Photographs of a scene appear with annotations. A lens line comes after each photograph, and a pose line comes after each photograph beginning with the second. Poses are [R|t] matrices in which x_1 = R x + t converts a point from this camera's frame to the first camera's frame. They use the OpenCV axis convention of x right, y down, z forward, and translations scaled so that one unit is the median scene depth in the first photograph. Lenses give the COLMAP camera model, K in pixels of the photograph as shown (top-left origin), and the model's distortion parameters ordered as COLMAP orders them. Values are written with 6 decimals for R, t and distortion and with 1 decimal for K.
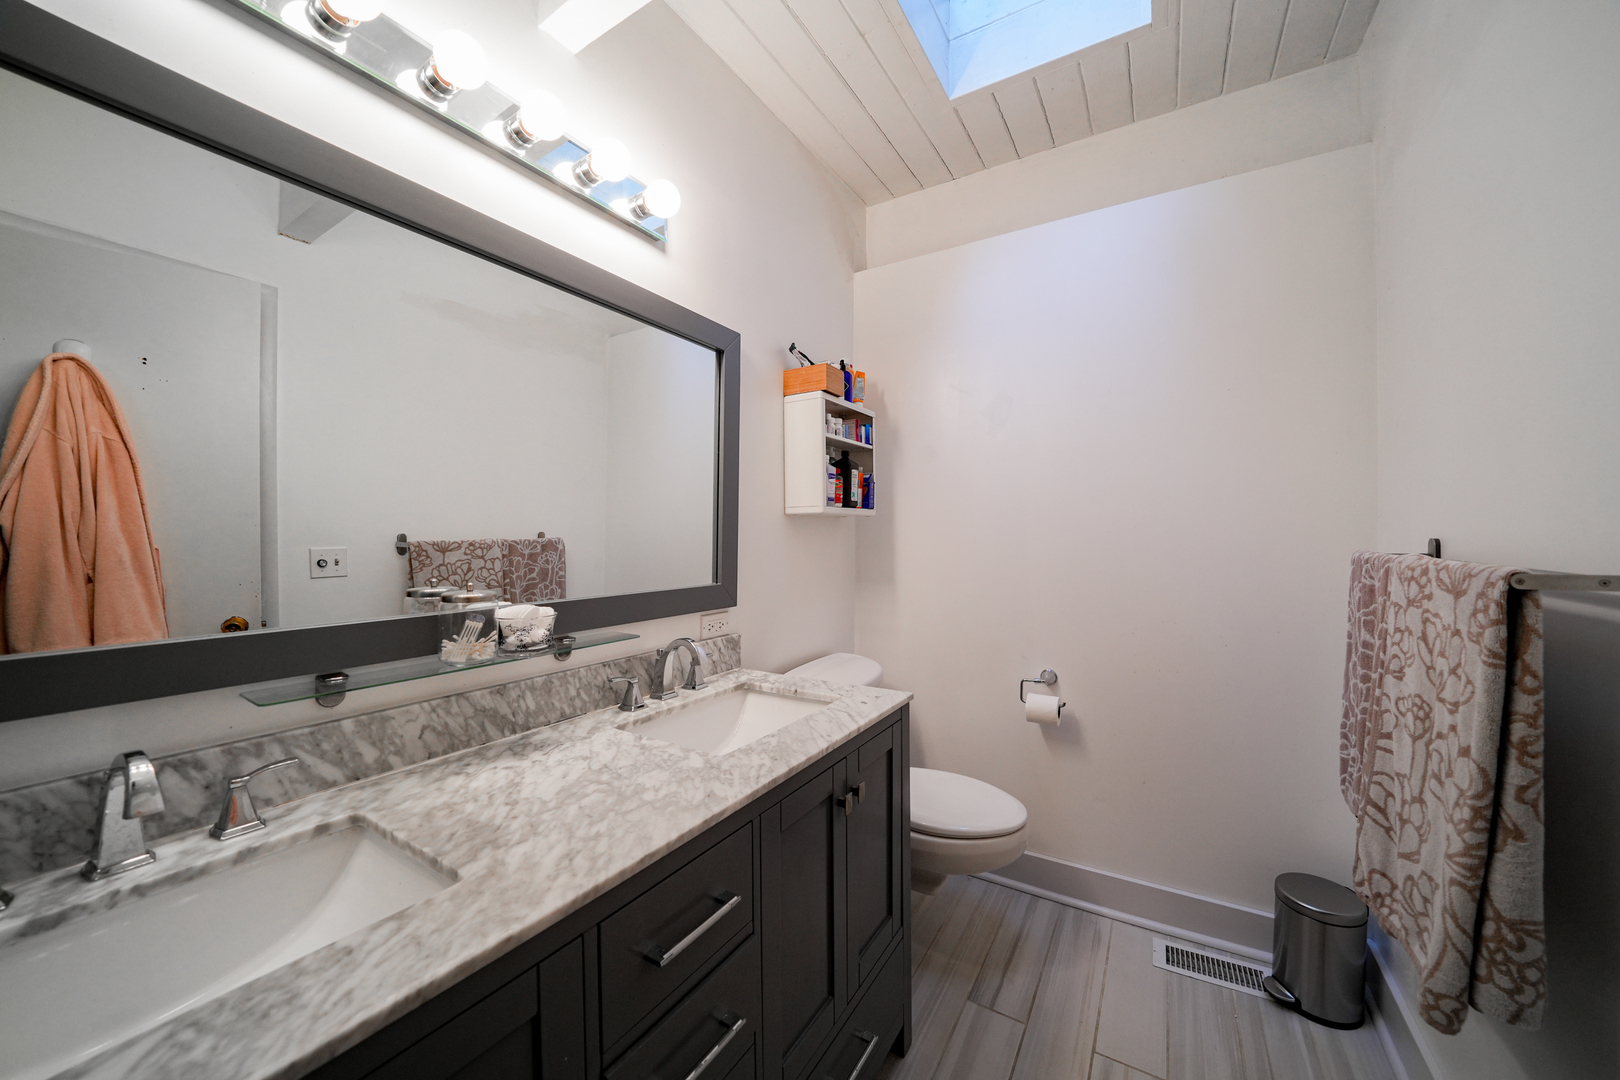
lens RADIAL K [[583.3, 0, 817.0], [0, 583.3, 539.5], [0, 0, 1]] dist [-0.001438, -0.000116]
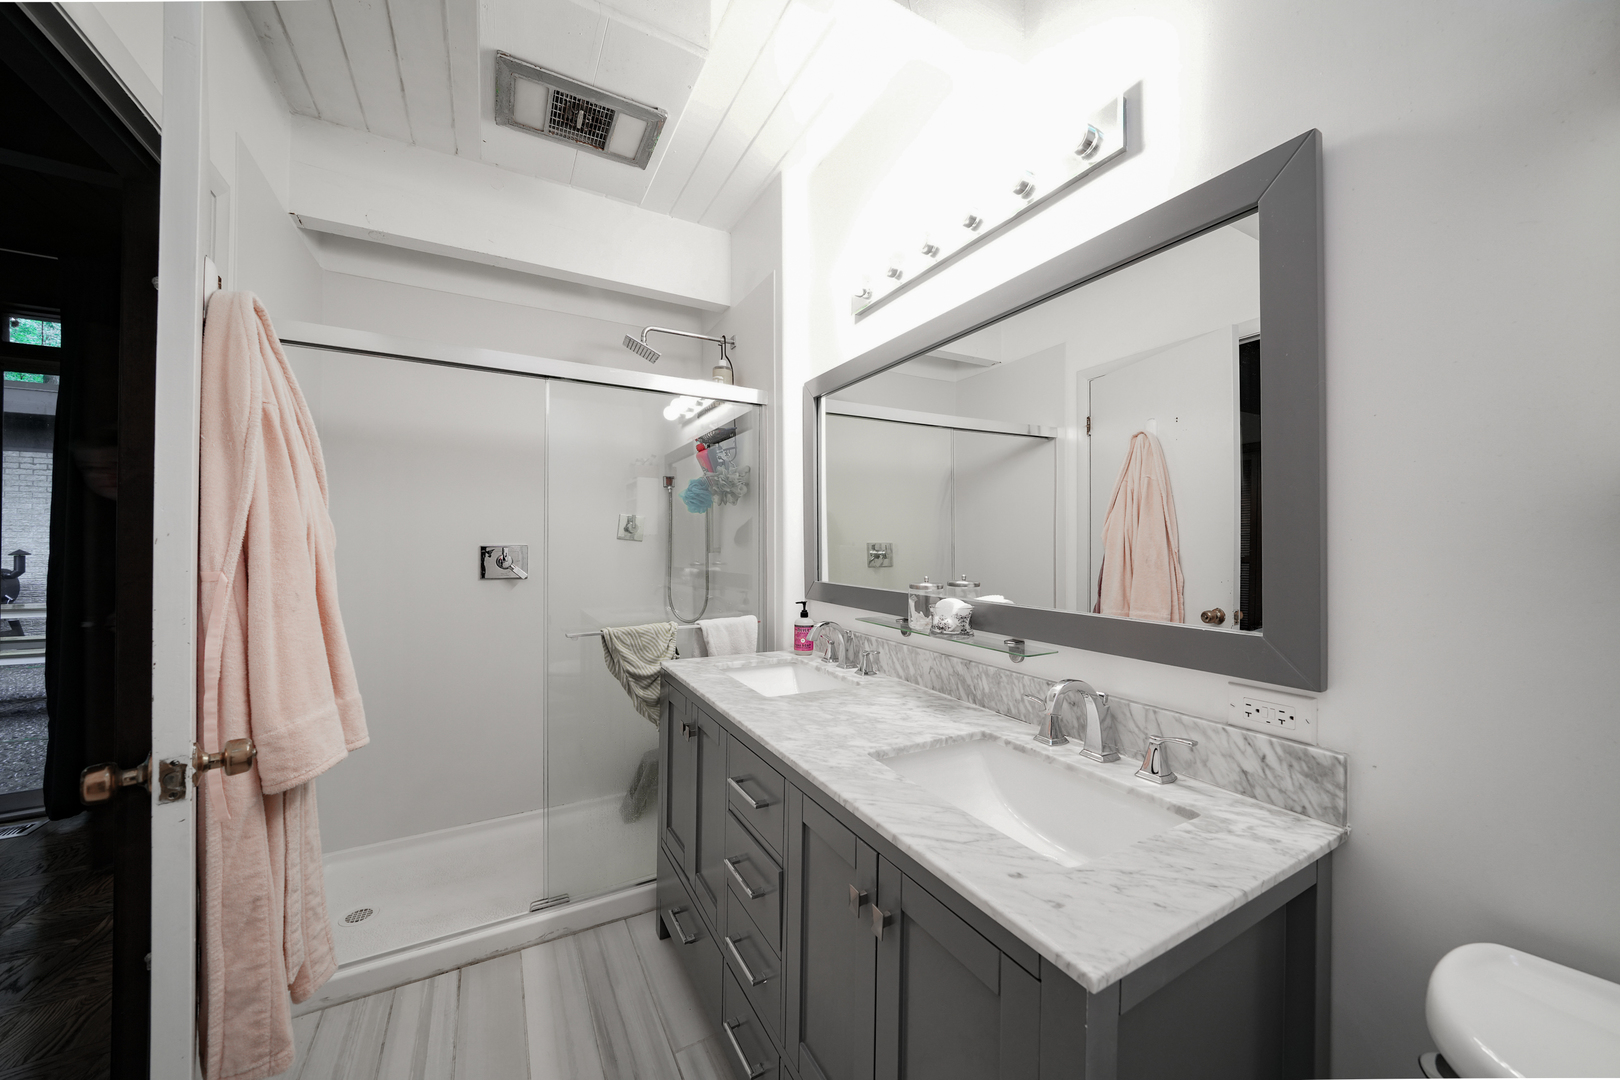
lens RADIAL K [[583.3, 0, 817.0], [0, 583.3, 539.5], [0, 0, 1]] dist [-0.001438, -0.000116]
pose [[-0.494669, -0.011769, -0.869002, 0.806726], [-0.011003, 0.999913, -0.007278, -0.004048], [0.869012, 0.005962, -0.494755, 1.462847]]
